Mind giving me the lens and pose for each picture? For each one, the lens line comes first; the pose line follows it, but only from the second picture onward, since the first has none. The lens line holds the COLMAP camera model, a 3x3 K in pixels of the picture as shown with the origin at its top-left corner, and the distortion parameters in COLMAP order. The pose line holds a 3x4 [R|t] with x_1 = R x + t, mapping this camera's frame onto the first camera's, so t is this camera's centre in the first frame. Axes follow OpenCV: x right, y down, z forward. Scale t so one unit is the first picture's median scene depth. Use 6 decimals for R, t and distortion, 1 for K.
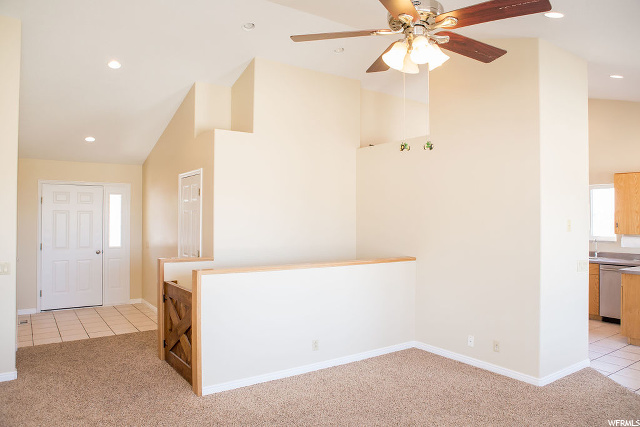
lens RADIAL K [[444.9, 0, 320.0], [0, 444.9, 213.5], [0, 0, 1]] dist [-0.105985, 0.069667]
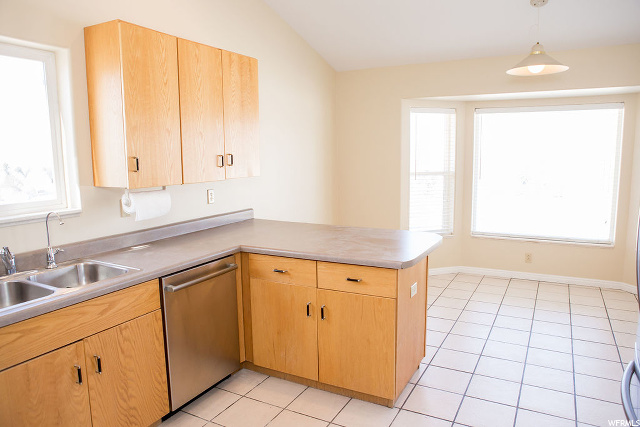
lens RADIAL K [[444.9, 0, 320.0], [0, 444.9, 213.5], [0, 0, 1]] dist [-0.105985, 0.069667]
pose [[-0.452050, -0.122281, 0.883571, 0.435847], [-0.001705, 0.990676, 0.136231, 0.026548], [-0.891991, 0.060077, -0.448044, 1.613493]]
